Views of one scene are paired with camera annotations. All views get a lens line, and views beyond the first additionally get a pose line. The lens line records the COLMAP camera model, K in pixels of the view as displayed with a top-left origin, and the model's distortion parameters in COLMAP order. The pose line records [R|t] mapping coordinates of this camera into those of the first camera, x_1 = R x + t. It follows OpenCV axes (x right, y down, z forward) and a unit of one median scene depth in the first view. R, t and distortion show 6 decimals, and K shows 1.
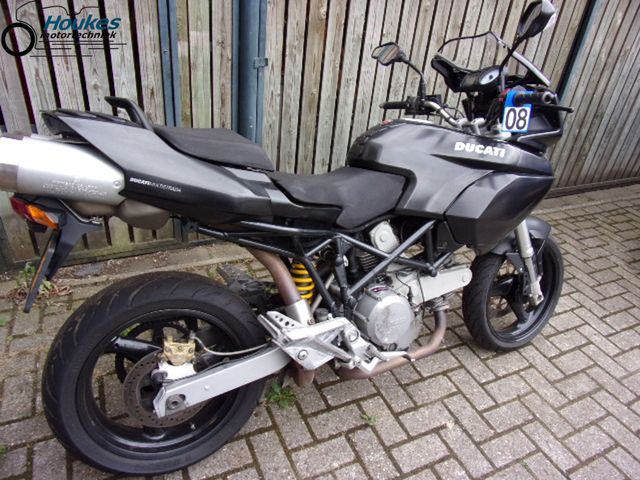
lens RADIAL K [[447.9, 0, 325.7], [0, 447.9, 242.4], [0, 0, 1]] dist [-0.059340, 0.021622]
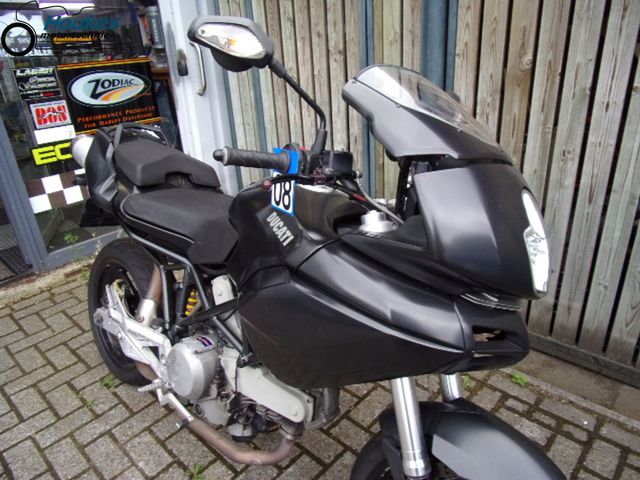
lens RADIAL K [[447.9, 0, 325.7], [0, 447.9, 242.4], [0, 0, 1]] dist [-0.059340, 0.021622]
pose [[0.368865, 0.274770, -0.887941, 0.837453], [-0.397238, 0.910270, 0.116660, -0.248553], [0.840322, 0.309692, 0.444916, 0.622713]]
